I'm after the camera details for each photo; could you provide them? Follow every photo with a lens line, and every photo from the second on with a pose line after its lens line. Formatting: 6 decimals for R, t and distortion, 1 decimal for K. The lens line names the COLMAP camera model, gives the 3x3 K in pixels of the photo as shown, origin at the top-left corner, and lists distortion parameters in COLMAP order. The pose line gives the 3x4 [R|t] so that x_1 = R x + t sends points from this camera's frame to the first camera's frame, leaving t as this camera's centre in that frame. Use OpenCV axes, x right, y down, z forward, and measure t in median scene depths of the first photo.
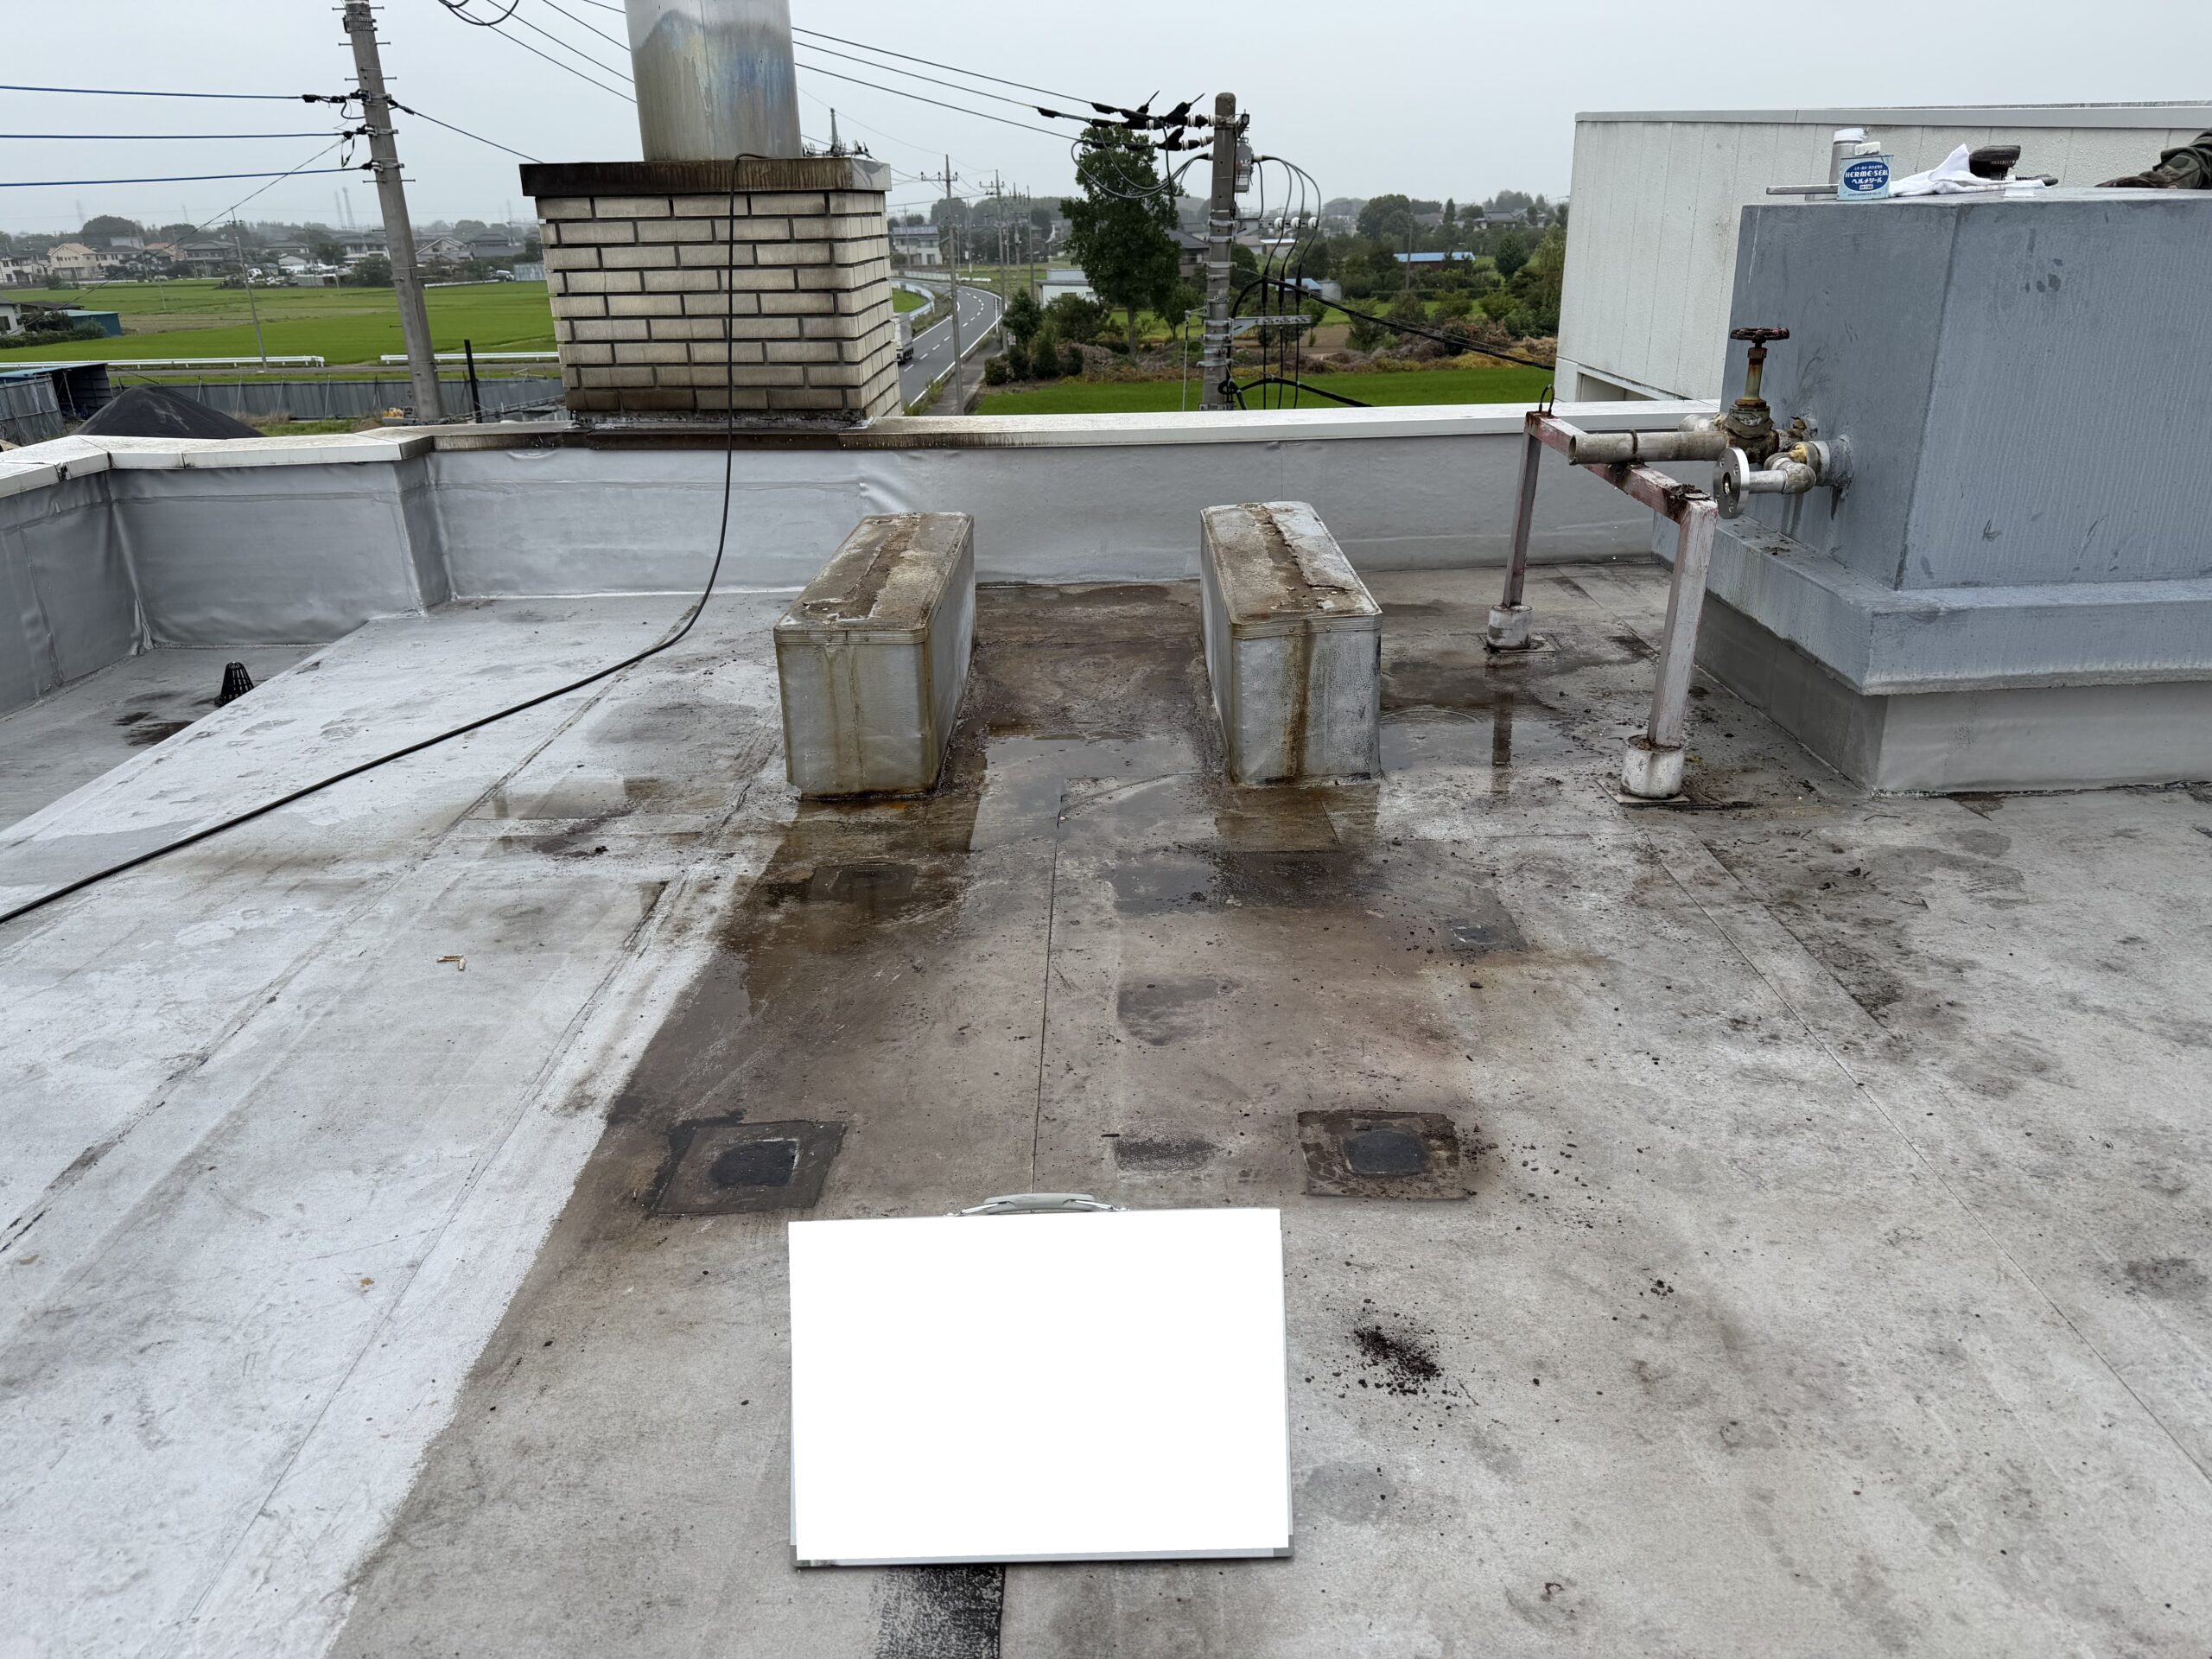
lens RADIAL K [[1552.8, 0, 1105.4], [0, 1552.8, 842.9], [0, 0, 1]] dist [0.043940, -0.057256]
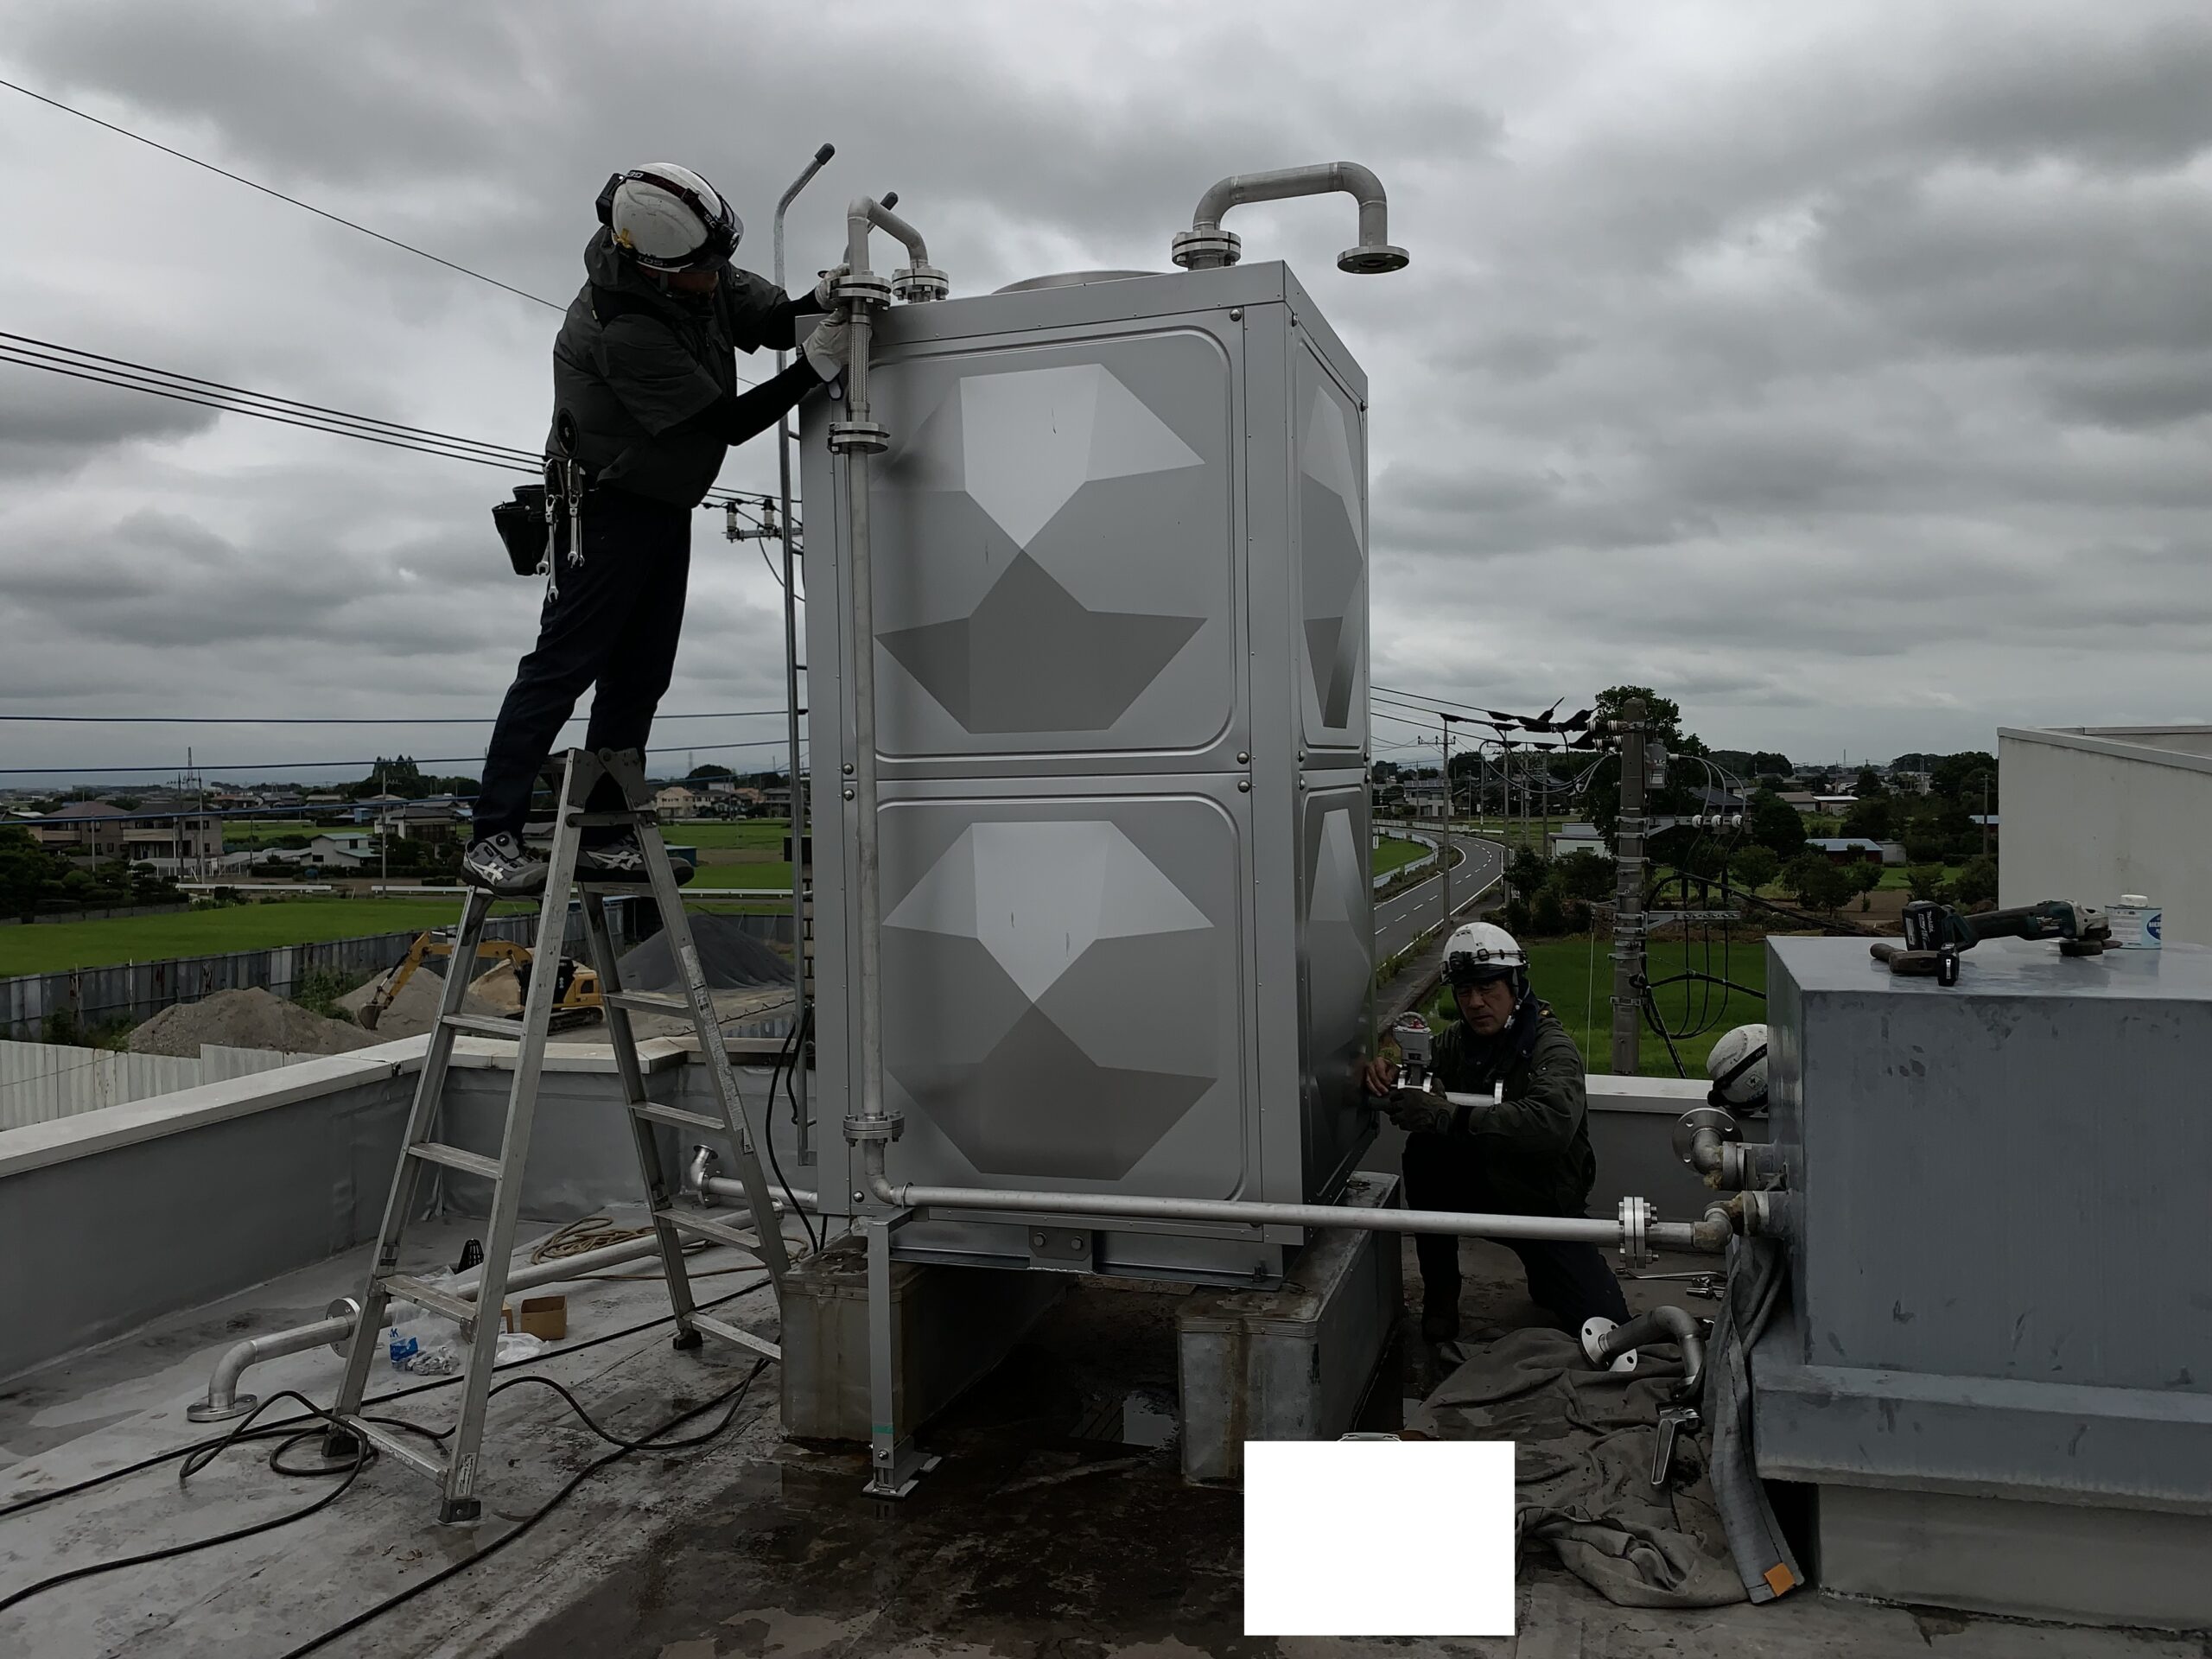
lens RADIAL K [[1682.5, 0, 1092.8], [0, 1682.5, 821.2], [0, 0, 1]] dist [0.028607, -0.029182]
pose [[0.951360, 0.016853, -0.307619, 0.247801], [-0.121255, 0.938396, -0.323589, -0.052579], [0.283215, 0.345150, 0.894796, -0.098946]]
